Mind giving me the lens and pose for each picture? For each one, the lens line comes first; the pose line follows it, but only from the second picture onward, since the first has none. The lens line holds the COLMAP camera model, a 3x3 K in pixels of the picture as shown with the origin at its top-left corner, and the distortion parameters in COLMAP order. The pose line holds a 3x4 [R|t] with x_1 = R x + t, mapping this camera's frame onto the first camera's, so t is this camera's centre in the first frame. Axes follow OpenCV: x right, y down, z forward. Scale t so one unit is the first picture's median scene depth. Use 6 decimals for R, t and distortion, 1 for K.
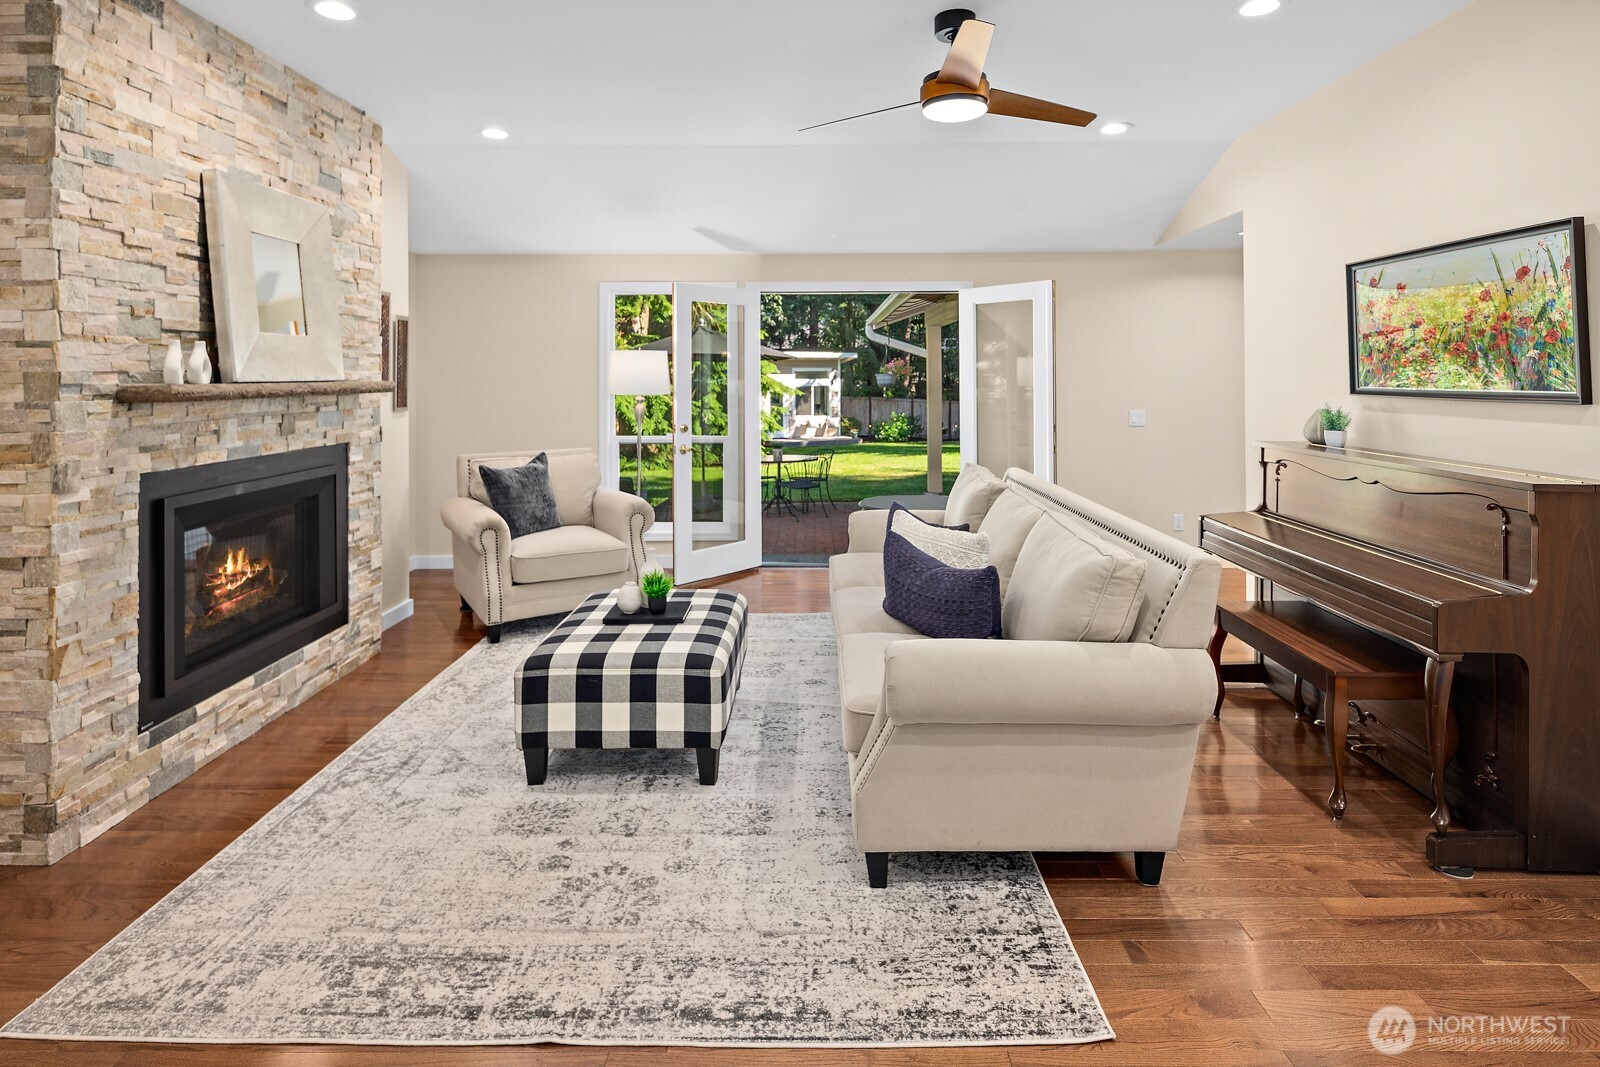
lens RADIAL K [[816.2, 0, 805.9], [0, 816.2, 365.7], [0, 0, 1]] dist [0.002729, -0.000888]
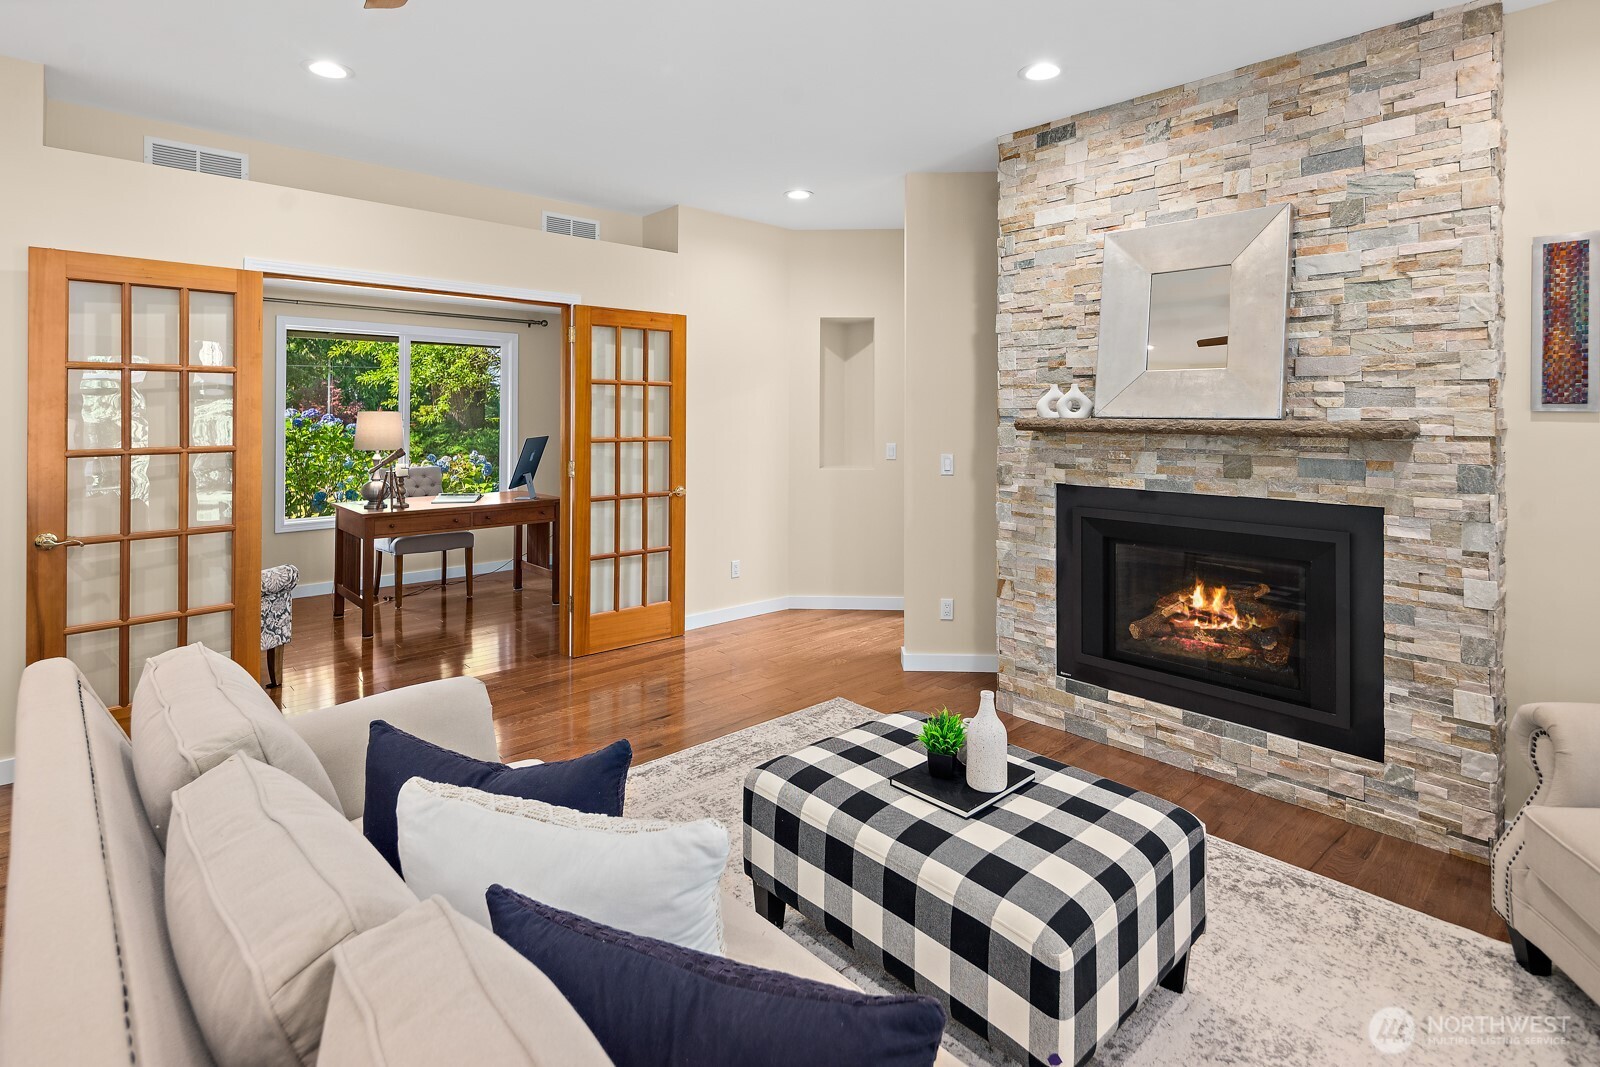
lens RADIAL K [[779.8, 0, 781.6], [0, 779.8, 407.5], [0, 0, 1]] dist [0.001226, -0.000375]
pose [[-0.732138, -0.001328, -0.681155, 0.398132], [0.005205, 0.999958, -0.007545, 0.013184], [0.681136, -0.009069, -0.732100, 1.612308]]
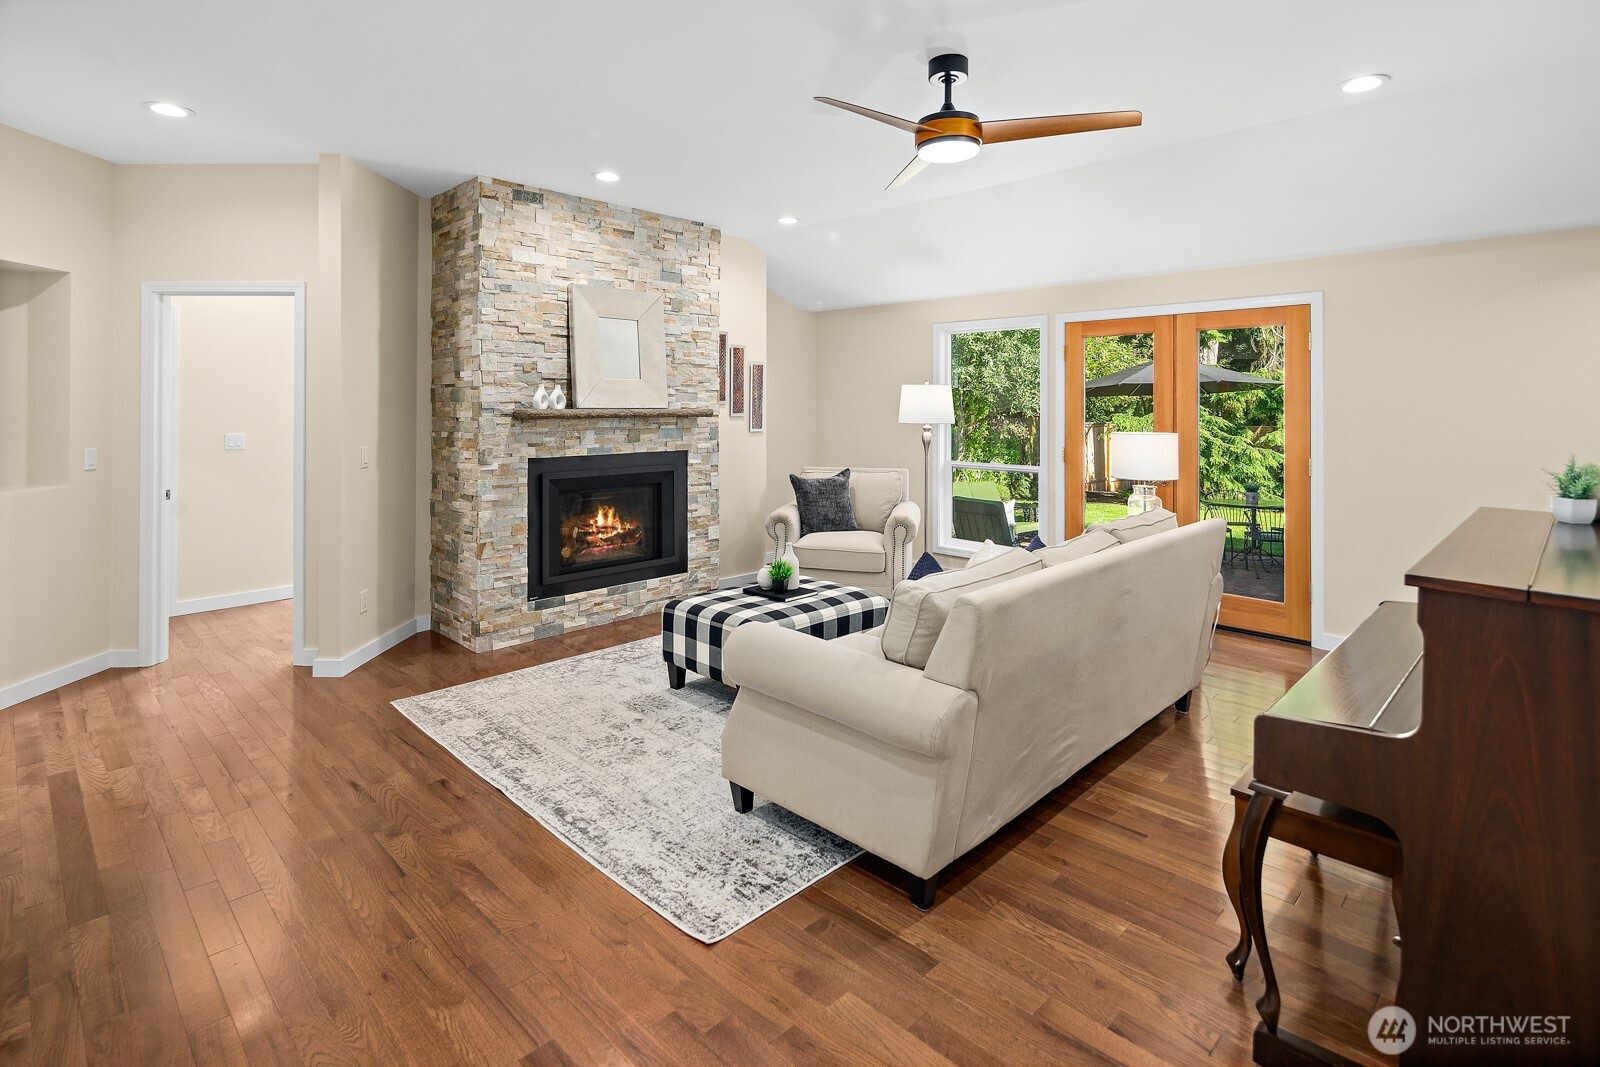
lens RADIAL K [[797.9, 0, 786.6], [0, 797.9, 399.7], [0, 0, 1]] dist [0.003264, -0.001127]
pose [[0.708607, 0.001243, -0.705602, 0.828391], [0.001209, 0.999995, 0.002976, -0.002316], [0.705602, -0.002962, 0.708602, 0.145865]]
